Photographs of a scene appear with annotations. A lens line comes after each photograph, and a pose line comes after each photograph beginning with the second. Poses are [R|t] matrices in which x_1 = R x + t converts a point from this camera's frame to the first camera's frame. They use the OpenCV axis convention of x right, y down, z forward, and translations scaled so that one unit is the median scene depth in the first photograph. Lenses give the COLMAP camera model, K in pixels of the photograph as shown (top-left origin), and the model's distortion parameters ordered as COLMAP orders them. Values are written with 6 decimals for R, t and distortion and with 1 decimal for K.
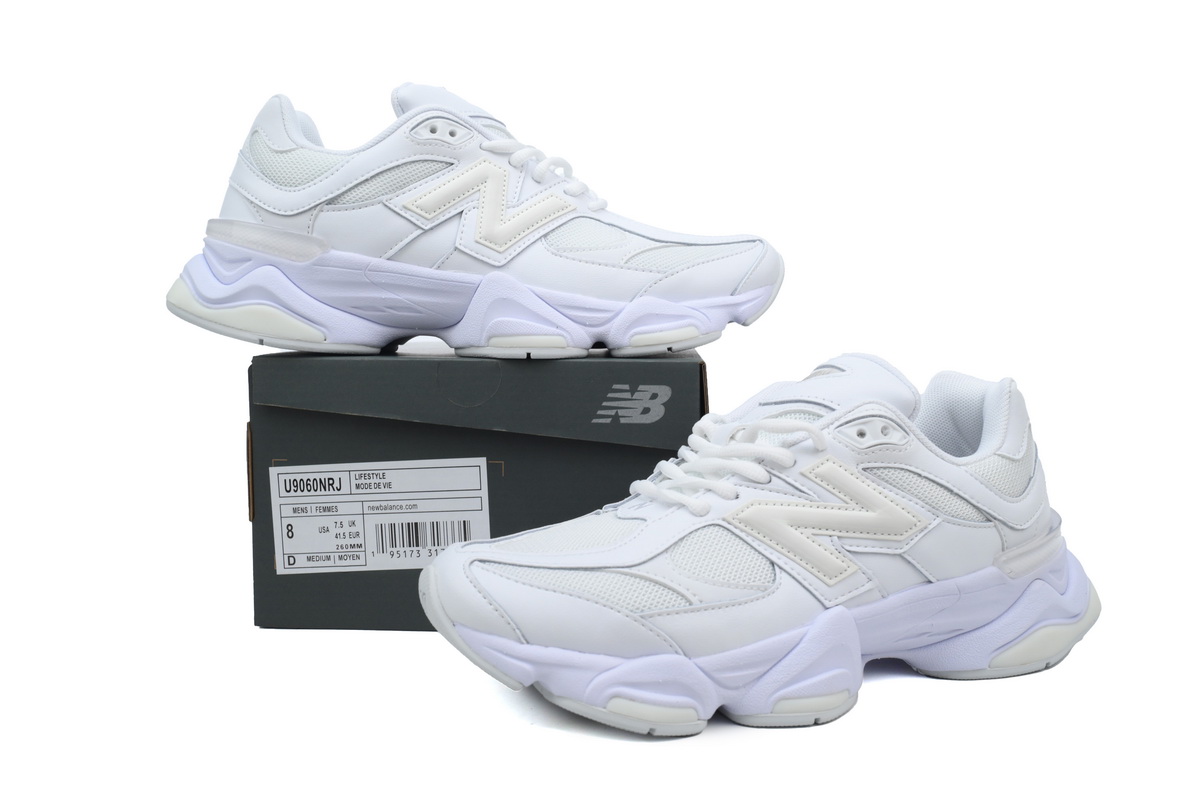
lens RADIAL K [[1095.3, 0, 600.0], [0, 1095.3, 400.0], [0, 0, 1]] dist [-0.064519, -0.001885]
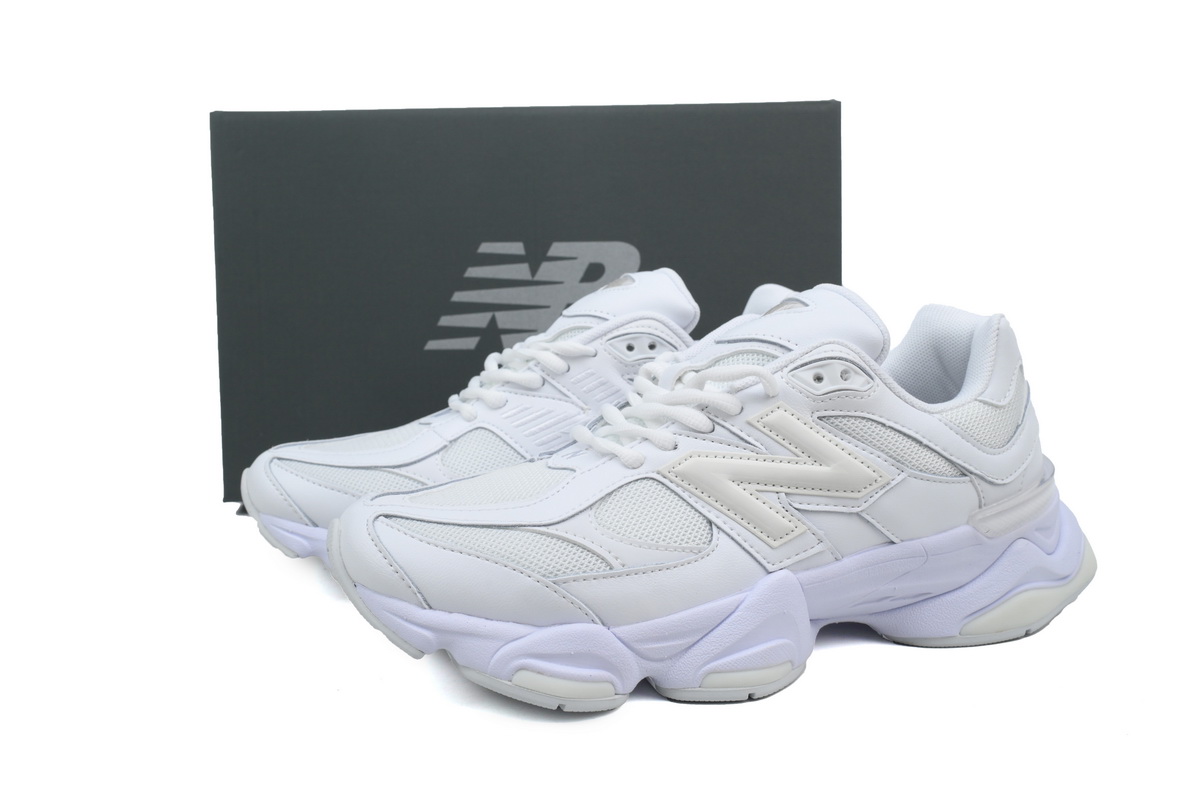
lens RADIAL K [[1095.3, 0, 600.0], [0, 1095.3, 400.0], [0, 0, 1]] dist [-0.064519, -0.001885]
pose [[0.998377, 0.010023, -0.056058, 0.114604], [-0.005026, 0.996056, 0.088585, -0.030639], [0.056725, -0.088160, 0.994490, 0.100534]]
